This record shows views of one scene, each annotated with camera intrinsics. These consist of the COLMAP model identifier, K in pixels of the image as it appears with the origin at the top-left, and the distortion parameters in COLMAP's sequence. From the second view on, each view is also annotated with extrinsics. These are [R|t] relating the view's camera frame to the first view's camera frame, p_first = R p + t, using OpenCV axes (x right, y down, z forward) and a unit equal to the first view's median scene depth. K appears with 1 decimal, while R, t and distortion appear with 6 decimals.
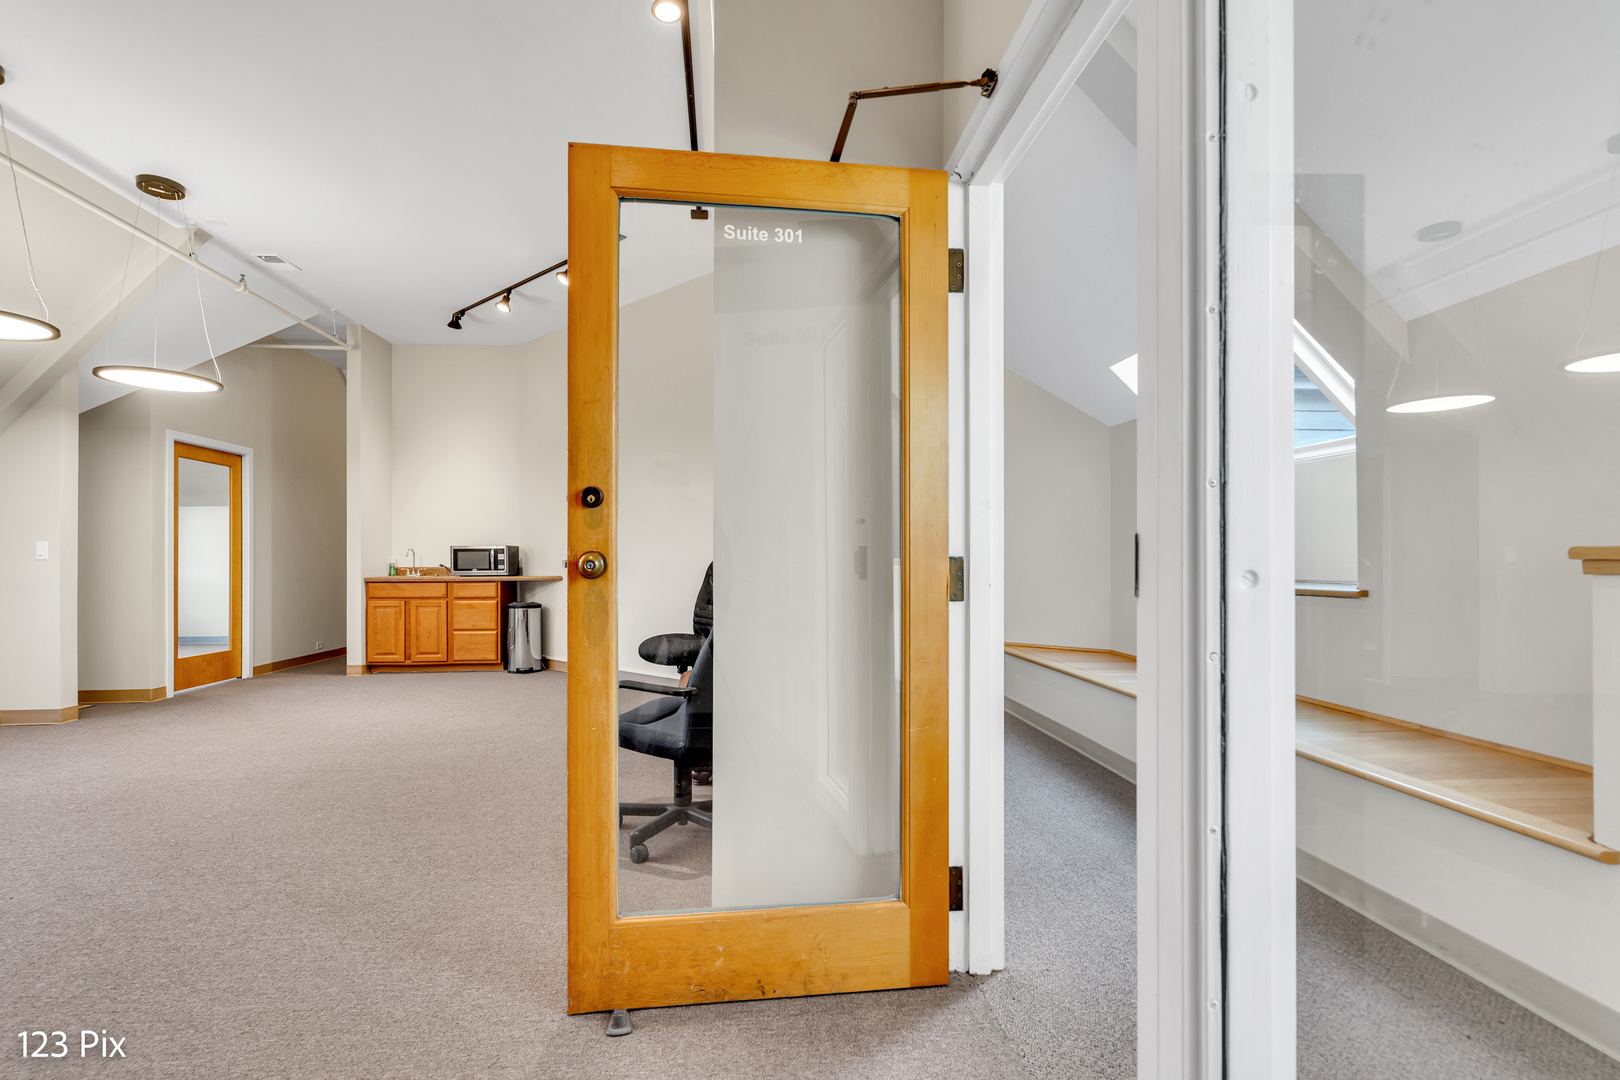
lens RADIAL K [[752.9, 0, 799.7], [0, 752.9, 558.2], [0, 0, 1]] dist [-0.000925, 0.000178]
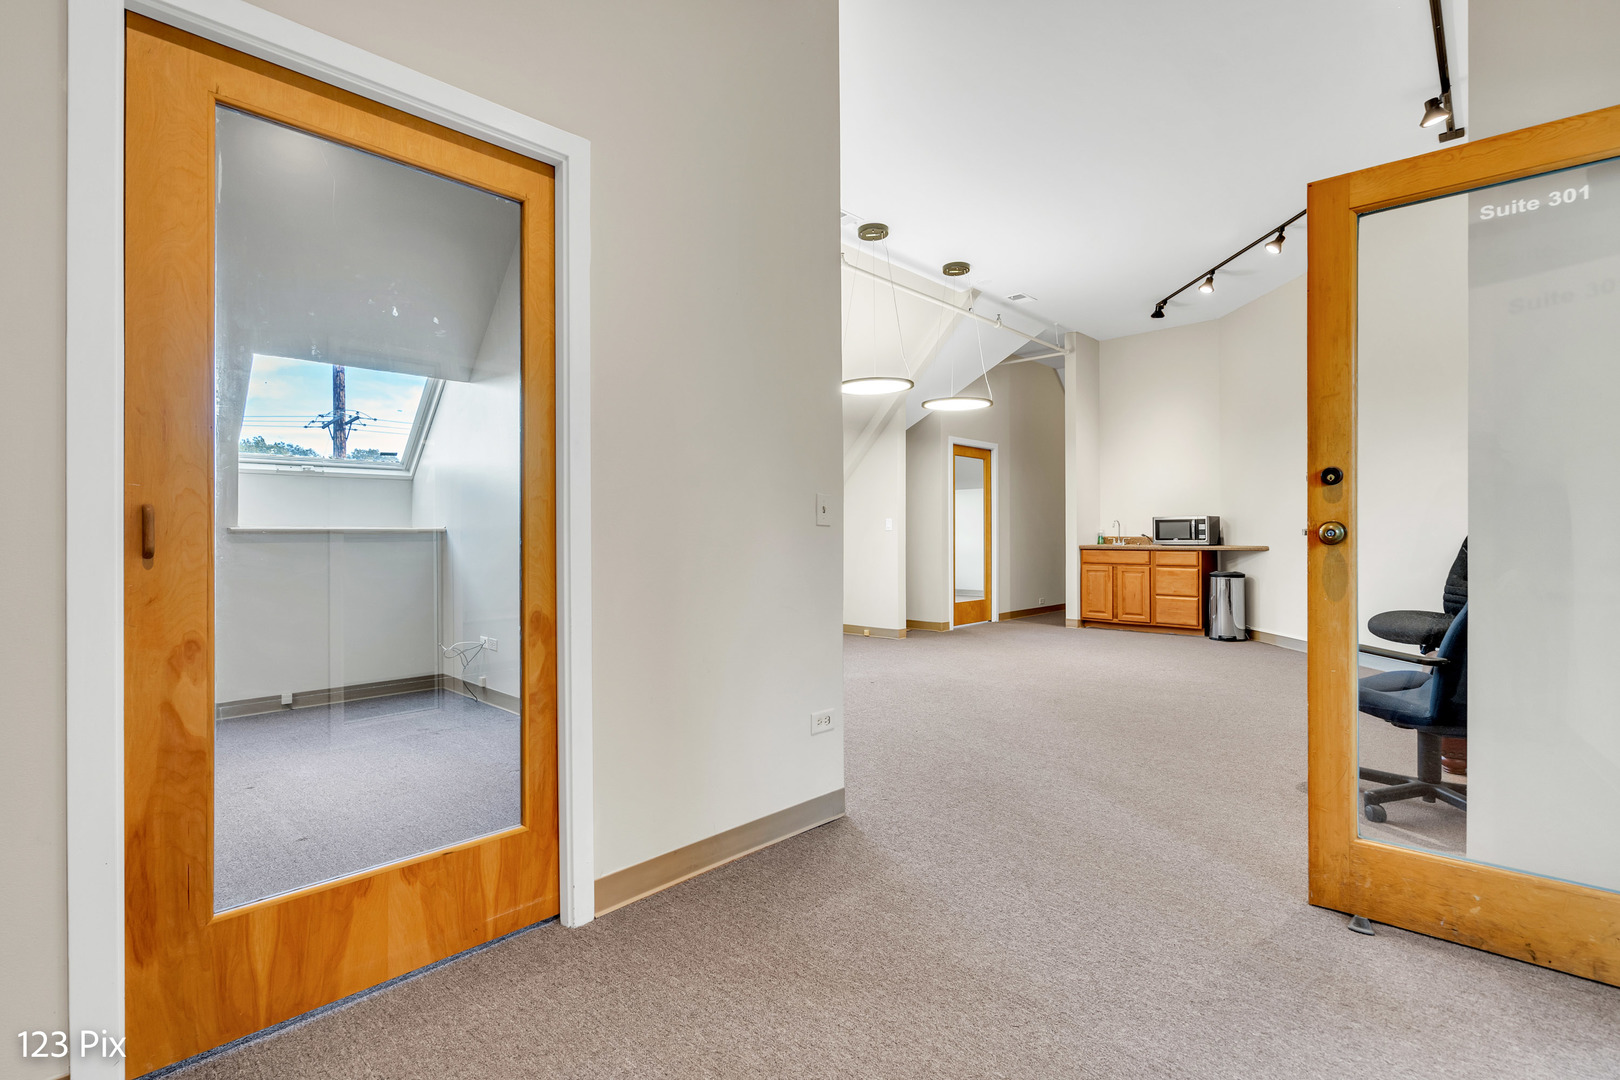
lens RADIAL K [[753.7, 0, 803.6], [0, 753.7, 531.4], [0, 0, 1]] dist [0.000979, 0.000764]
pose [[0.664937, -0.001088, -0.746898, 0.018098], [0.003732, 0.999991, 0.001866, 0.000356], [0.746890, -0.004028, 0.664936, -0.126016]]
